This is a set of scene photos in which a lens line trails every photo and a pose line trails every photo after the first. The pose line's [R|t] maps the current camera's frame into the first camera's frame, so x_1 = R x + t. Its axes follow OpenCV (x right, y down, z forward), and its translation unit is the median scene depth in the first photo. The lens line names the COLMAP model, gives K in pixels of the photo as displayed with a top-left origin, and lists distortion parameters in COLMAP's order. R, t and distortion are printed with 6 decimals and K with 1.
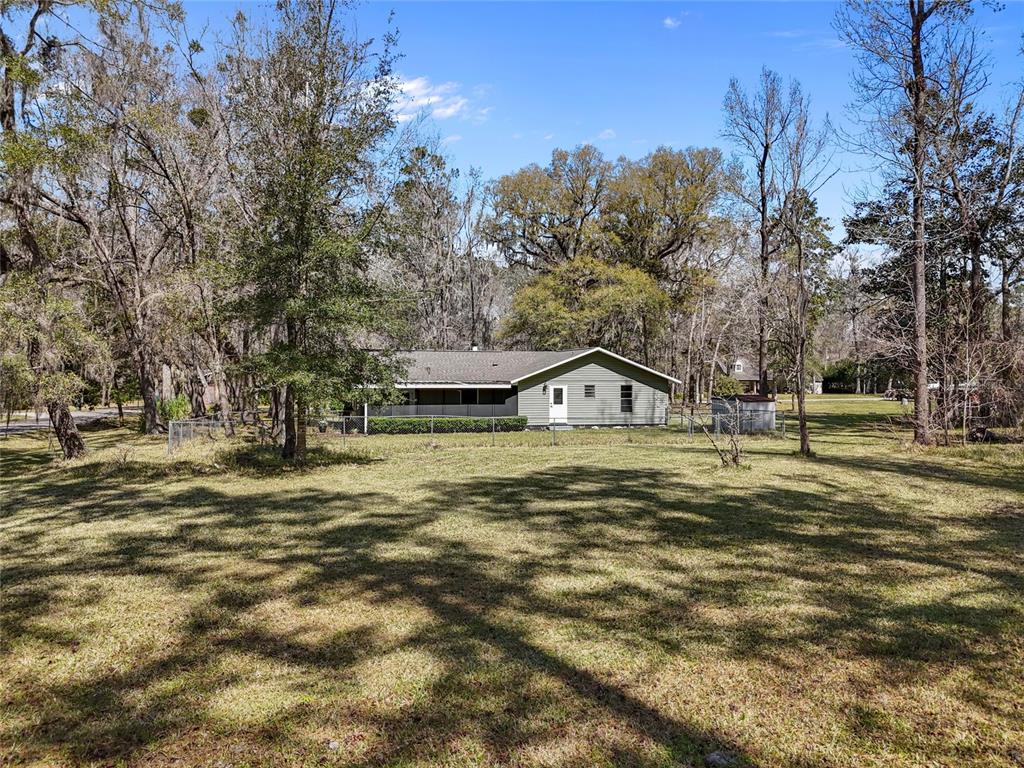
lens RADIAL K [[755.7, 0, 512.0], [0, 755.7, 384.0], [0, 0, 1]] dist [0.029076, -0.005507]
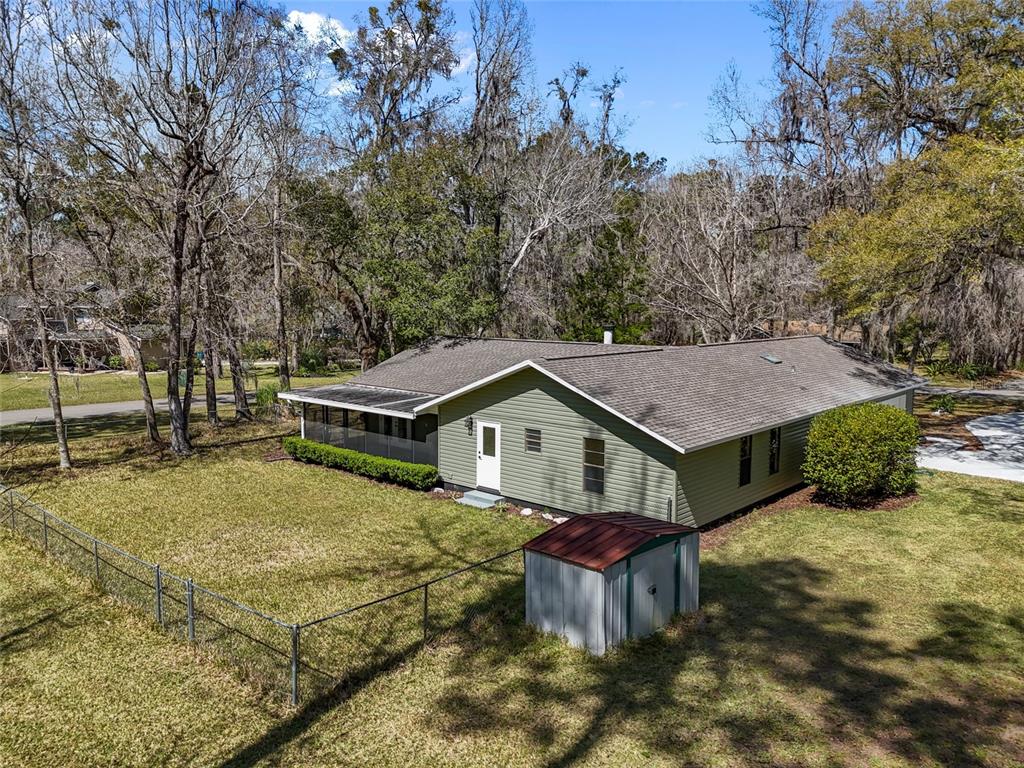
lens RADIAL K [[755.7, 0, 512.0], [0, 755.7, 384.0], [0, 0, 1]] dist [0.029076, -0.005507]
pose [[0.543322, 0.092077, -0.834460, 0.441873], [-0.009916, 0.994602, 0.103292, -0.069800], [0.839466, -0.047847, 0.541302, 0.582883]]
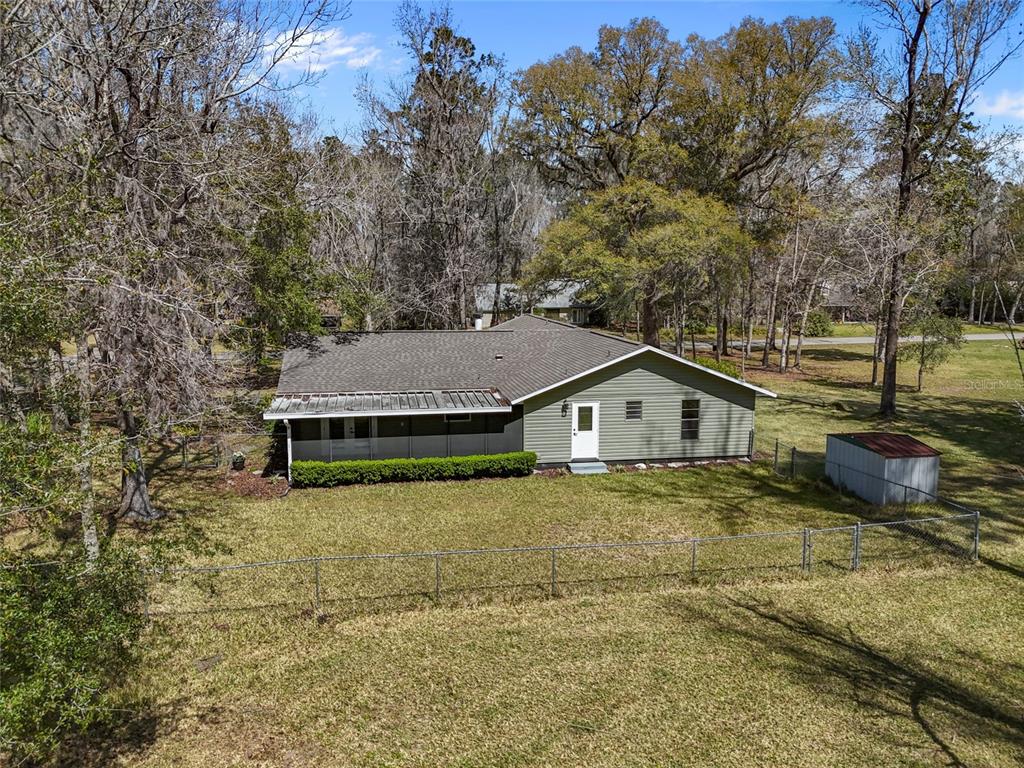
lens RADIAL K [[755.7, 0, 512.0], [0, 755.7, 384.0], [0, 0, 1]] dist [0.029076, -0.005507]
pose [[0.997004, 0.012744, -0.076295, 0.038729], [-0.002197, 0.990602, 0.136761, -0.085983], [0.077321, -0.136184, 0.987662, 0.280825]]
